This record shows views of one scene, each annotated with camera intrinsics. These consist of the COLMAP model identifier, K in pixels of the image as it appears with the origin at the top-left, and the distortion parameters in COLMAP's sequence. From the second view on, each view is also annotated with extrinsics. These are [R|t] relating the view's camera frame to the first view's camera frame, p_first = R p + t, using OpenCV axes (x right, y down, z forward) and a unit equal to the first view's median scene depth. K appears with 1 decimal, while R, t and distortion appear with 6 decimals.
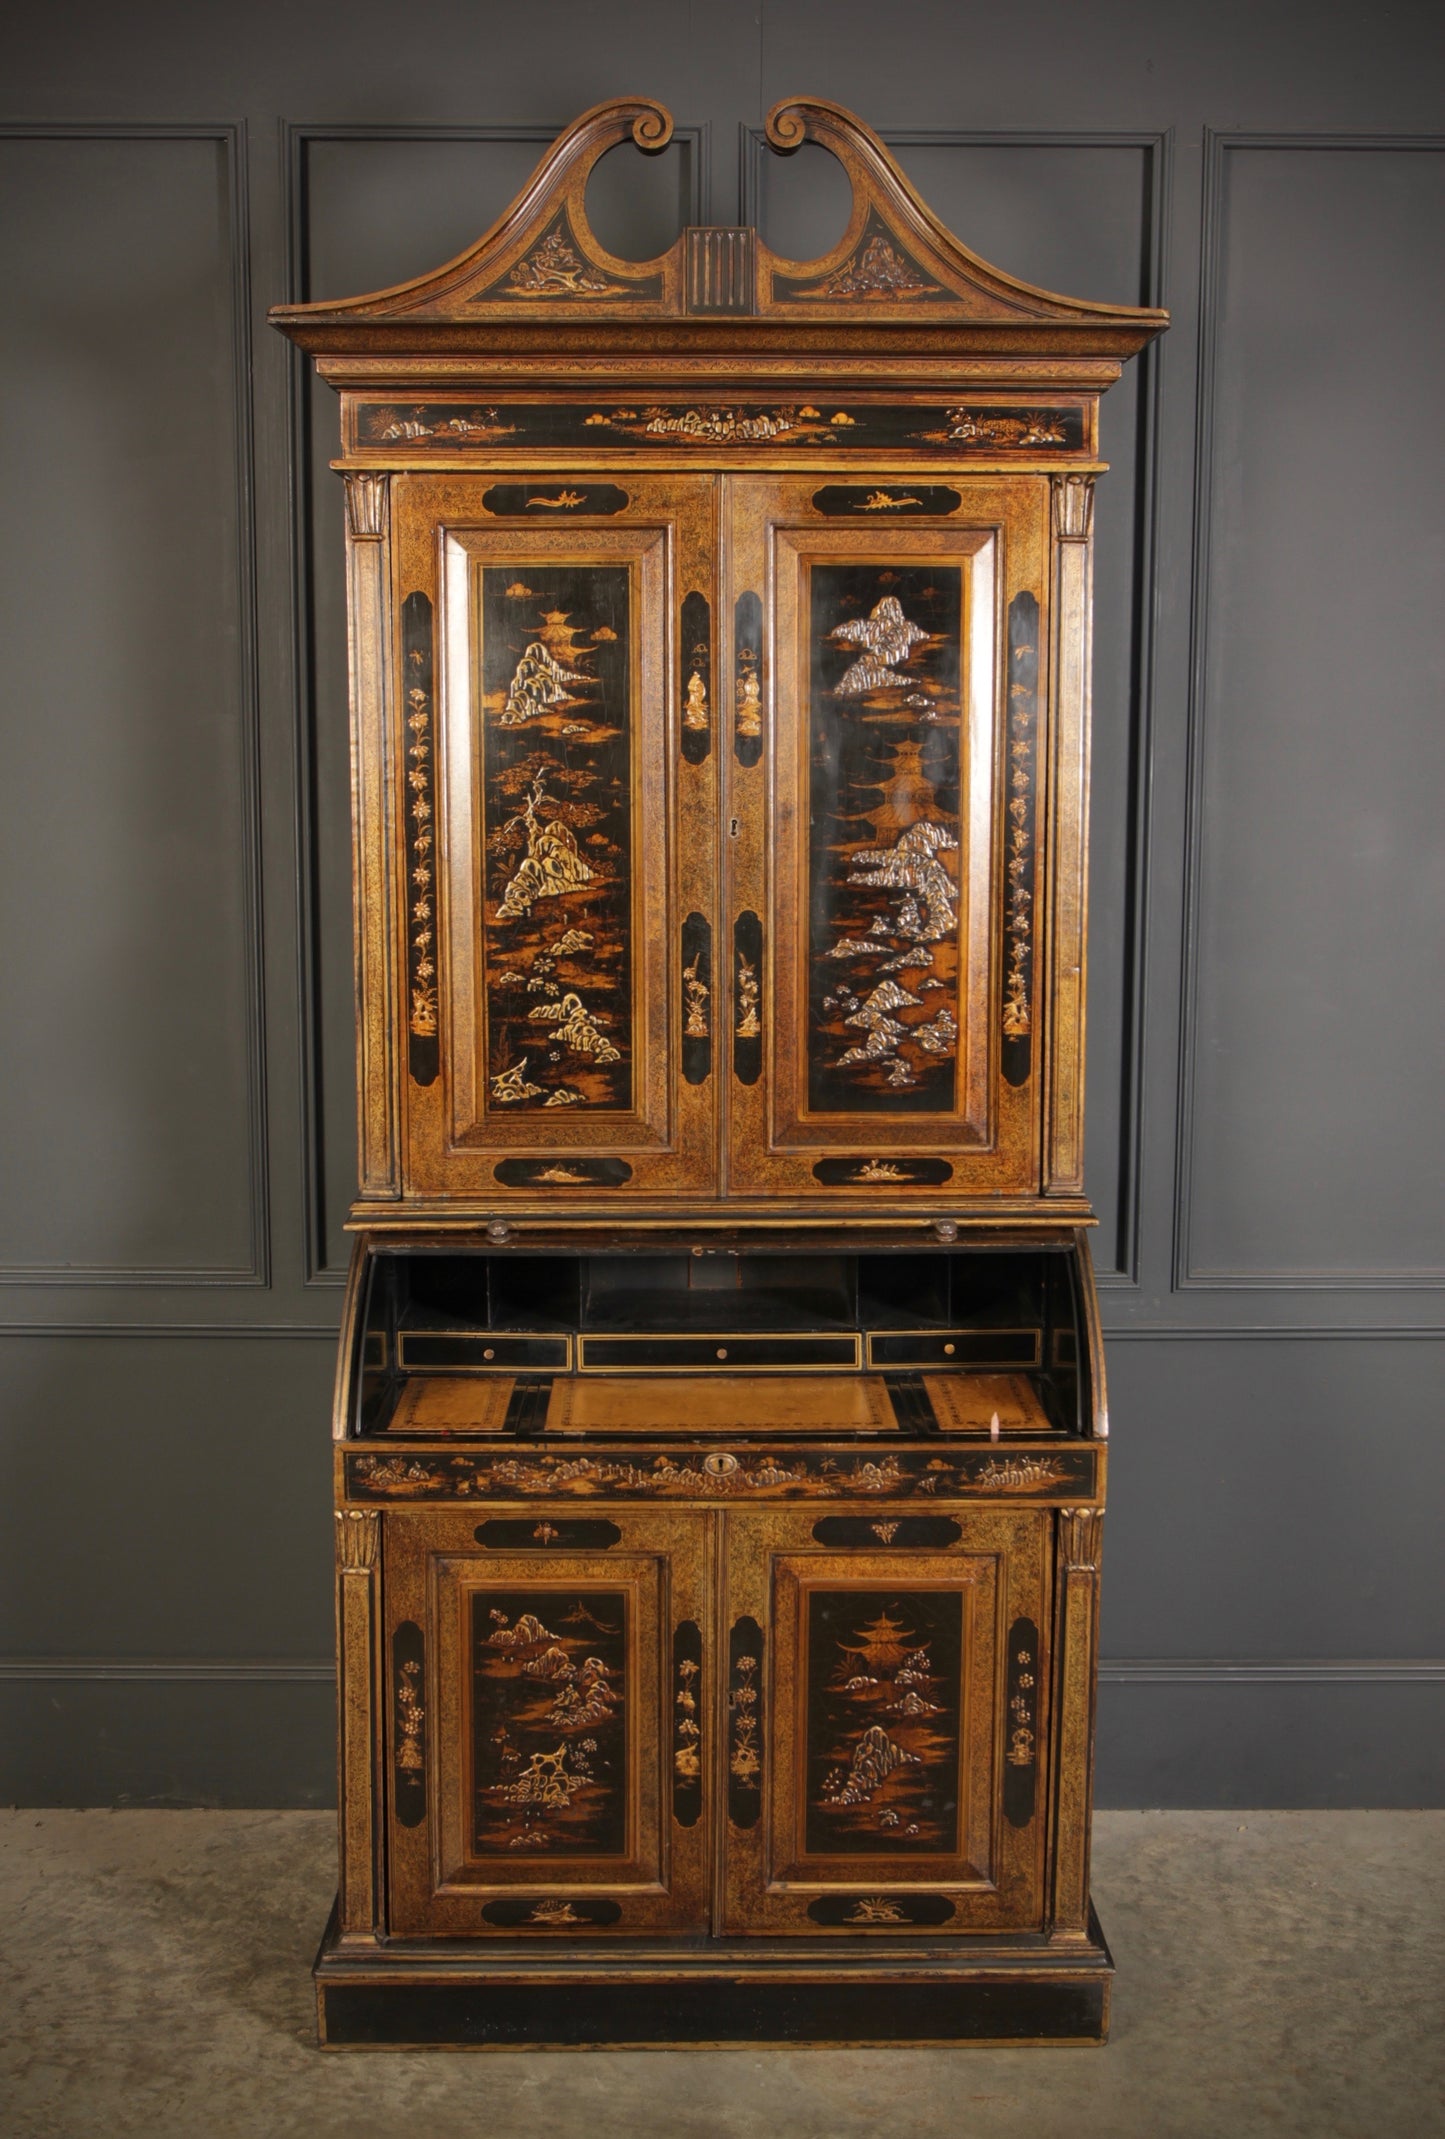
lens RADIAL K [[2609.6, 0, 742.8], [0, 2609.6, 1041.7], [0, 0, 1]] dist [-0.015333, 0.000000]
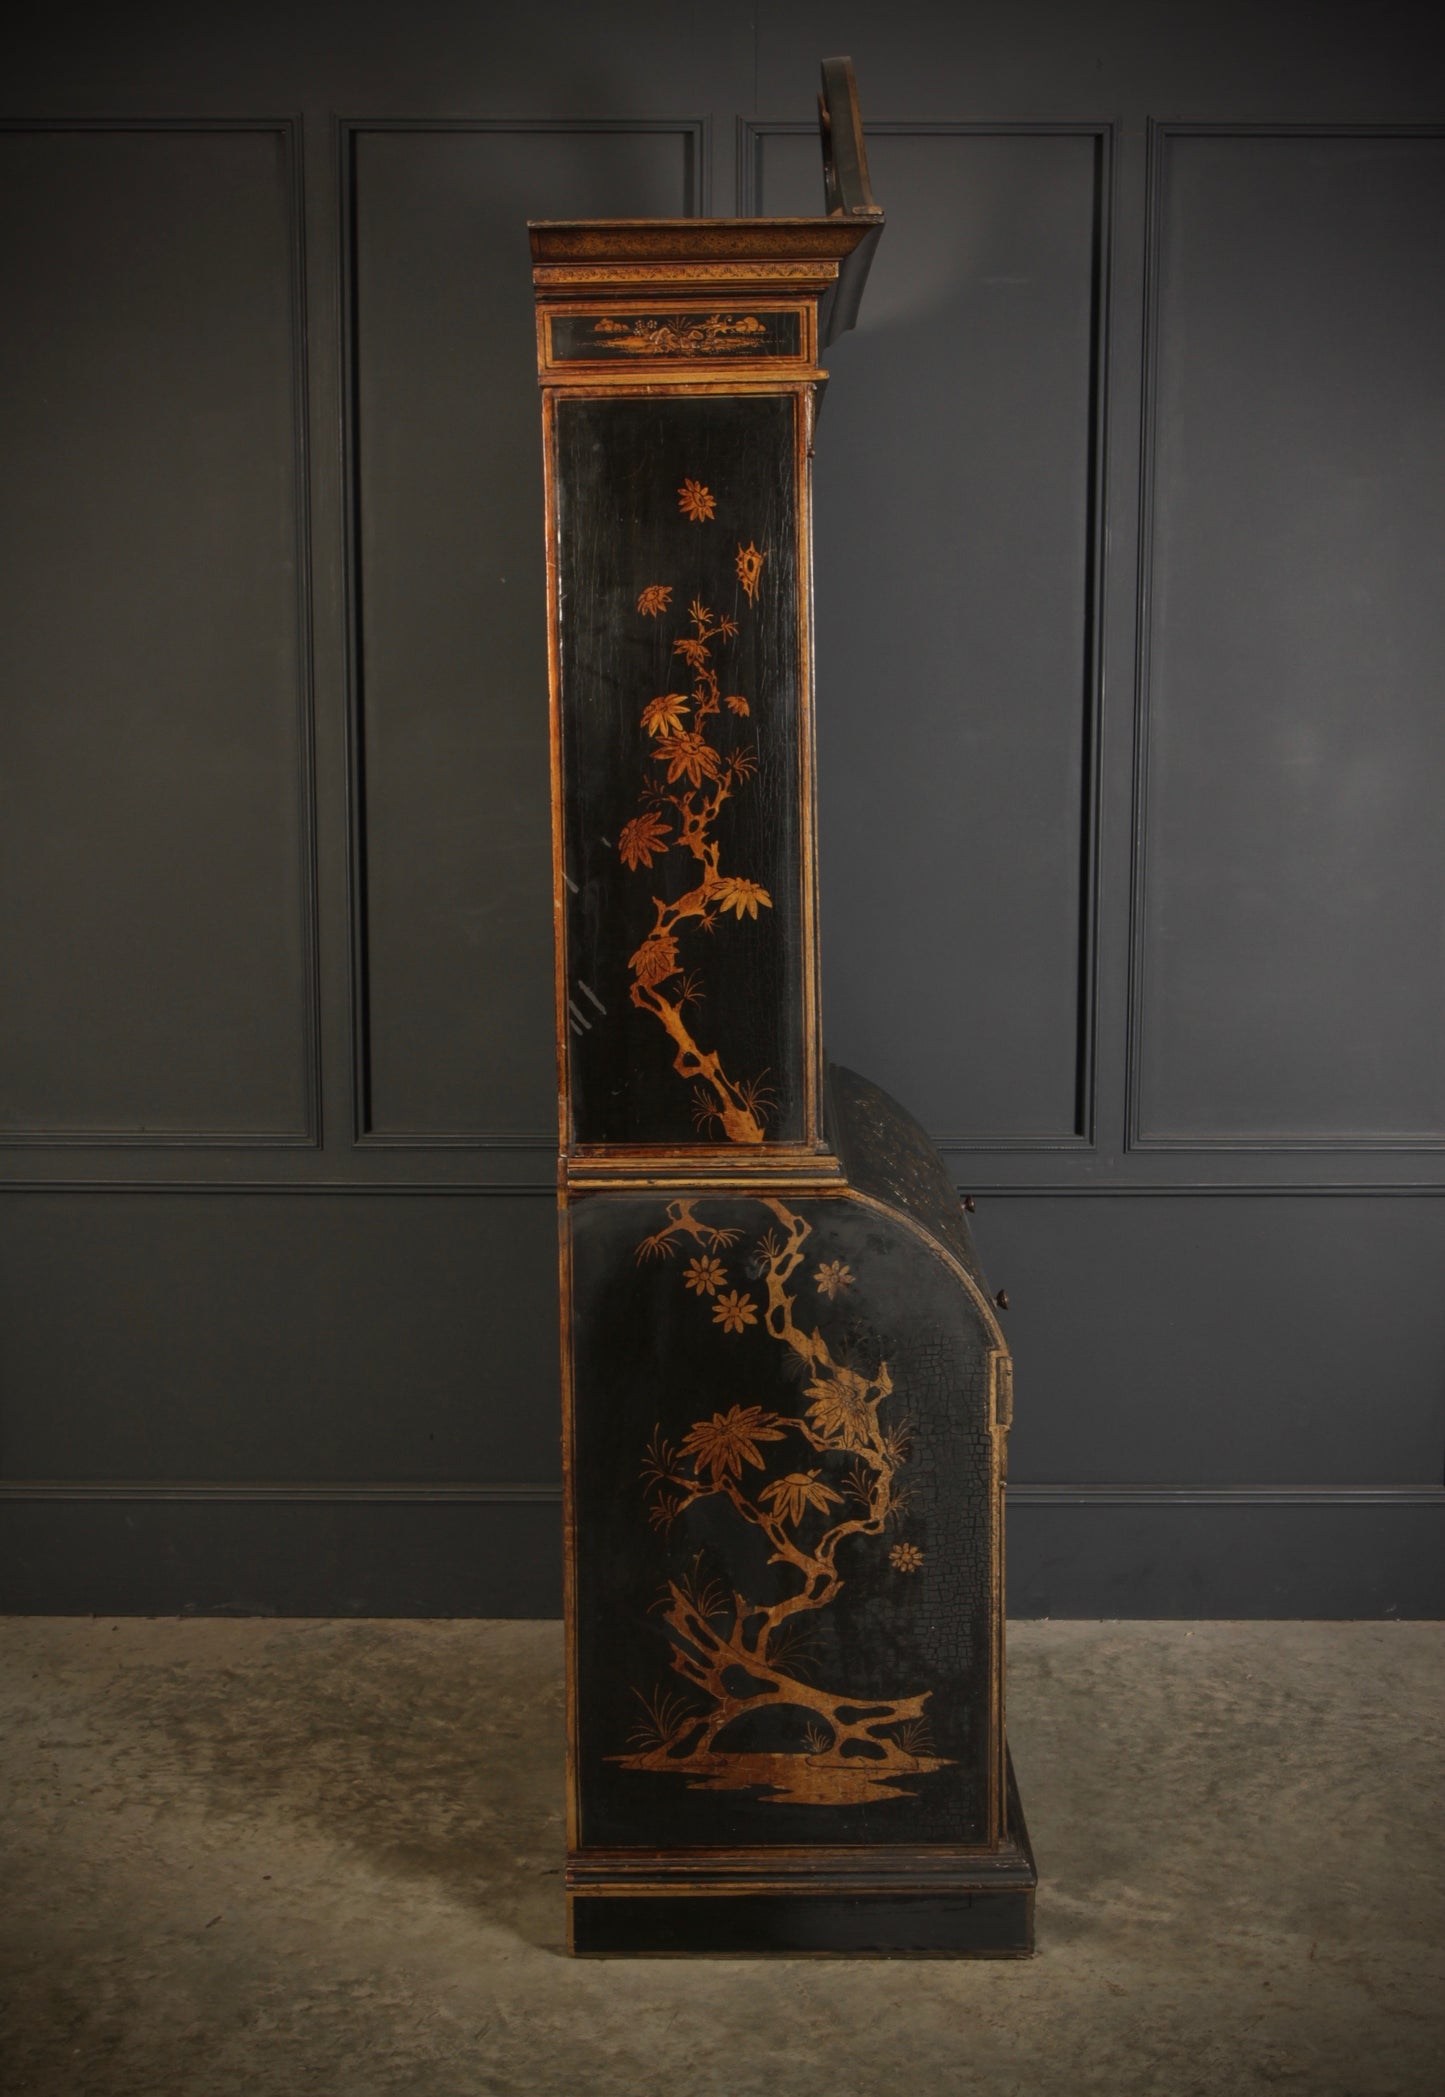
lens RADIAL K [[2792.3, 0, 741.6], [0, 2792.3, 999.4], [0, 0, 1]] dist [-0.004893, 0.000000]
pose [[0.999956, -0.000574, -0.009398, 0.012689], [0.000587, 0.999999, 0.001361, 0.031848], [0.009397, -0.001366, 0.999955, -0.228688]]
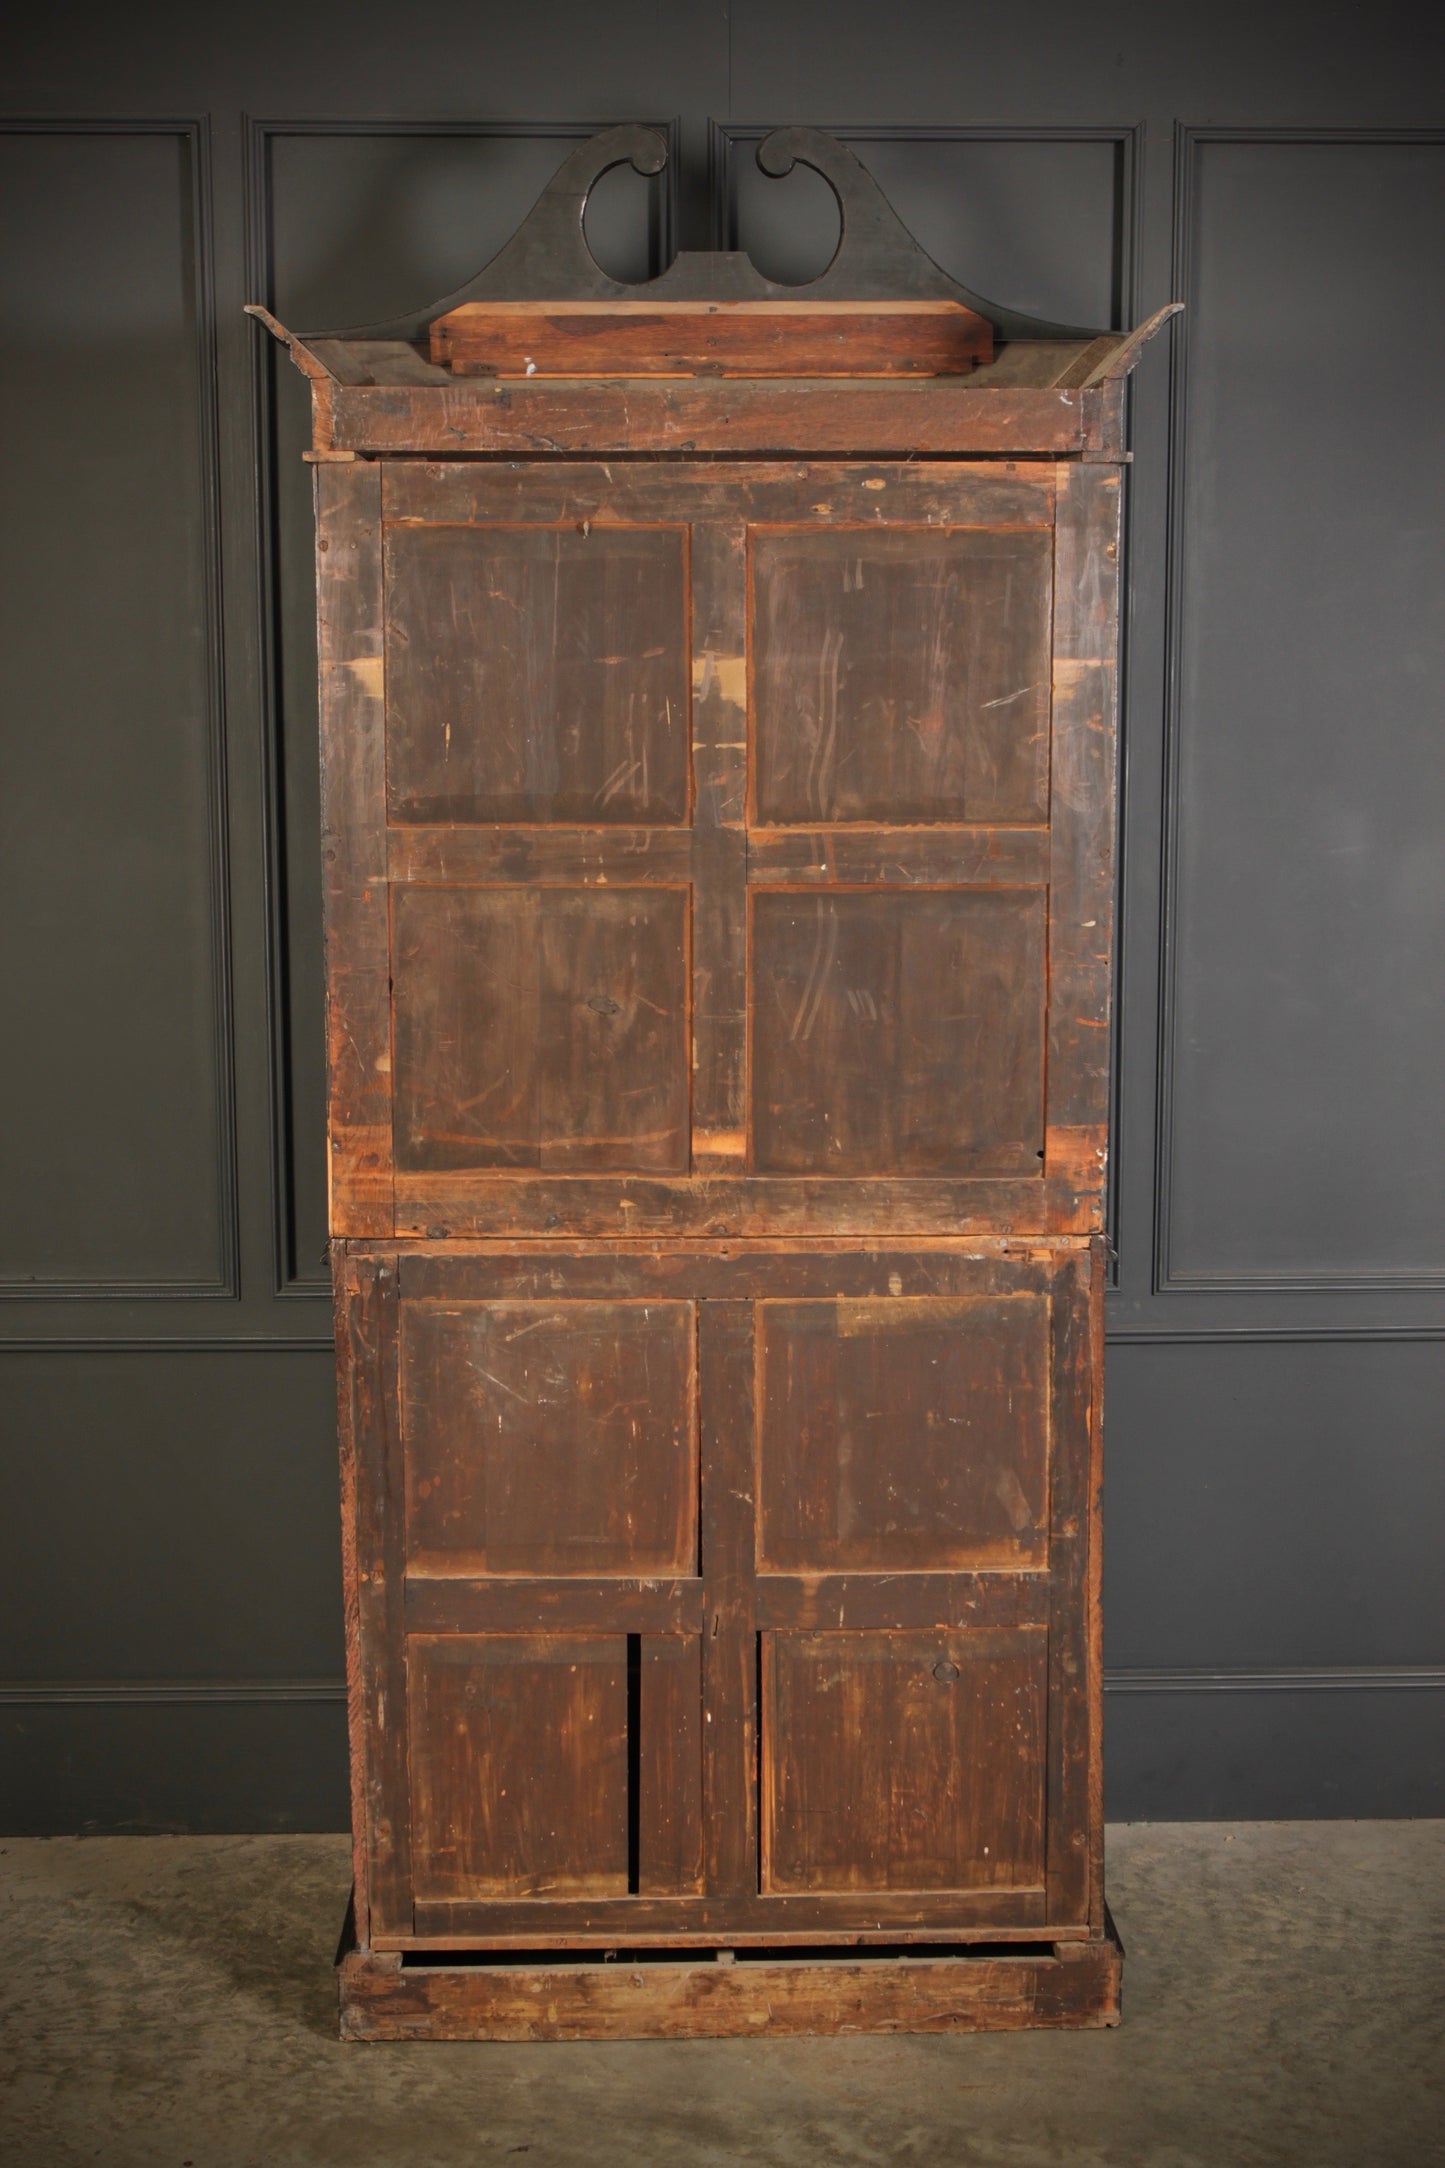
lens RADIAL K [[2941.4, 0, 745.5], [0, 2941.4, 1070.0], [0, 0, 1]] dist [0.006820, 0.000000]
pose [[0.999712, -0.008329, 0.022512, -0.016469], [0.008391, 0.999961, -0.002618, 0.013802], [-0.022489, 0.002806, 0.999743, -0.128920]]
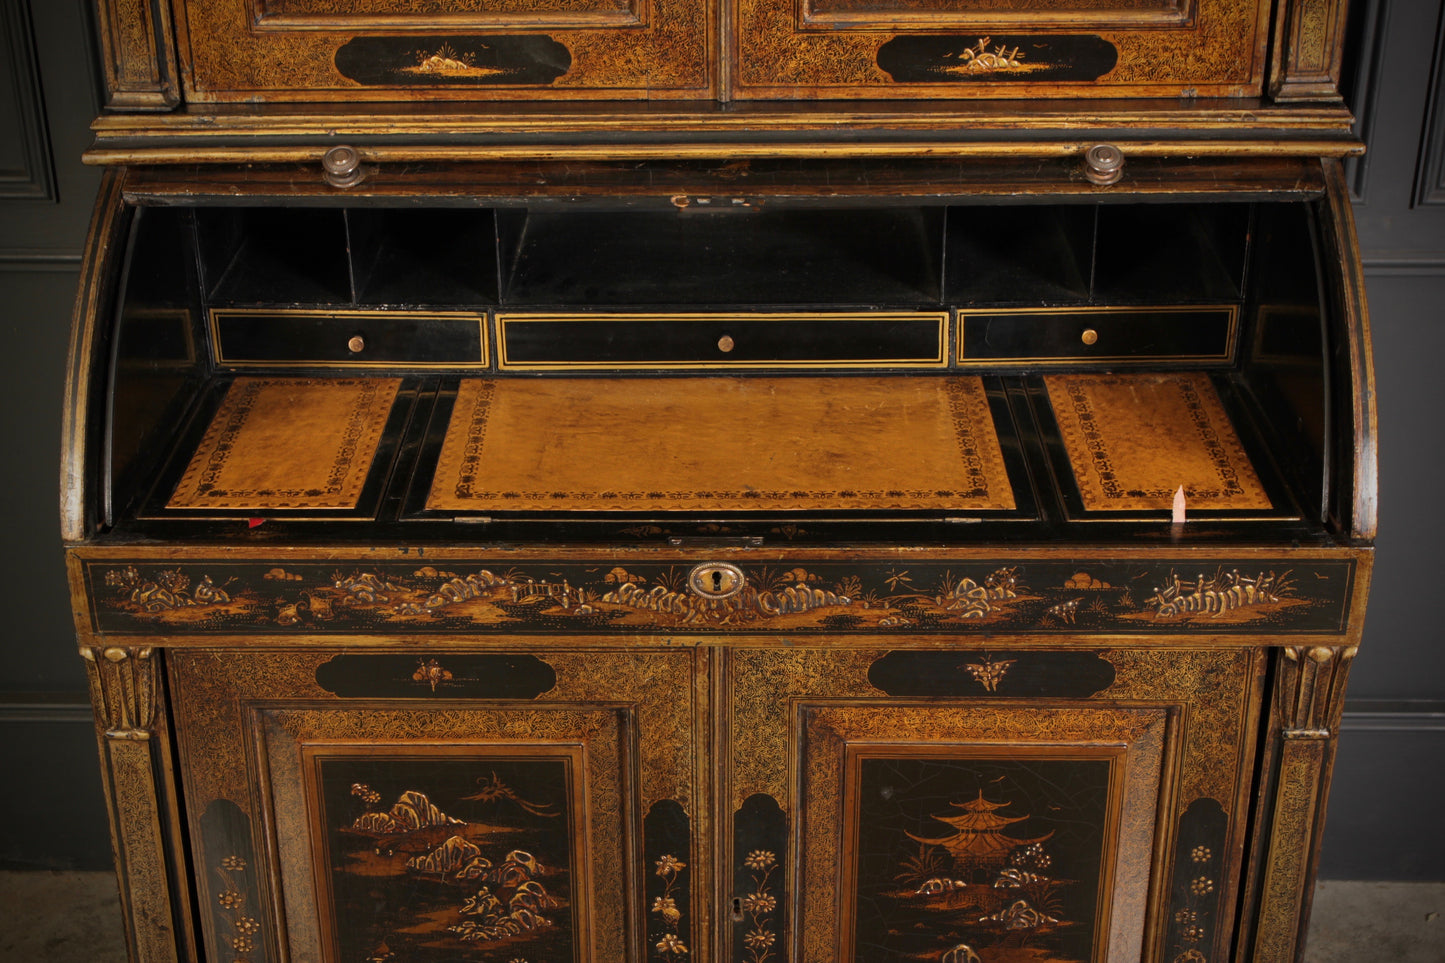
lens RADIAL K [[2155.9, 0, 730.7], [0, 2155.9, 489.8], [0, 0, 1]] dist [0.000501, 0.000000]
pose [[0.999681, 0.005450, -0.024674, 0.006441], [0.002777, 0.946858, 0.321641, -0.014620], [0.025115, -0.321607, 0.946540, 0.516929]]
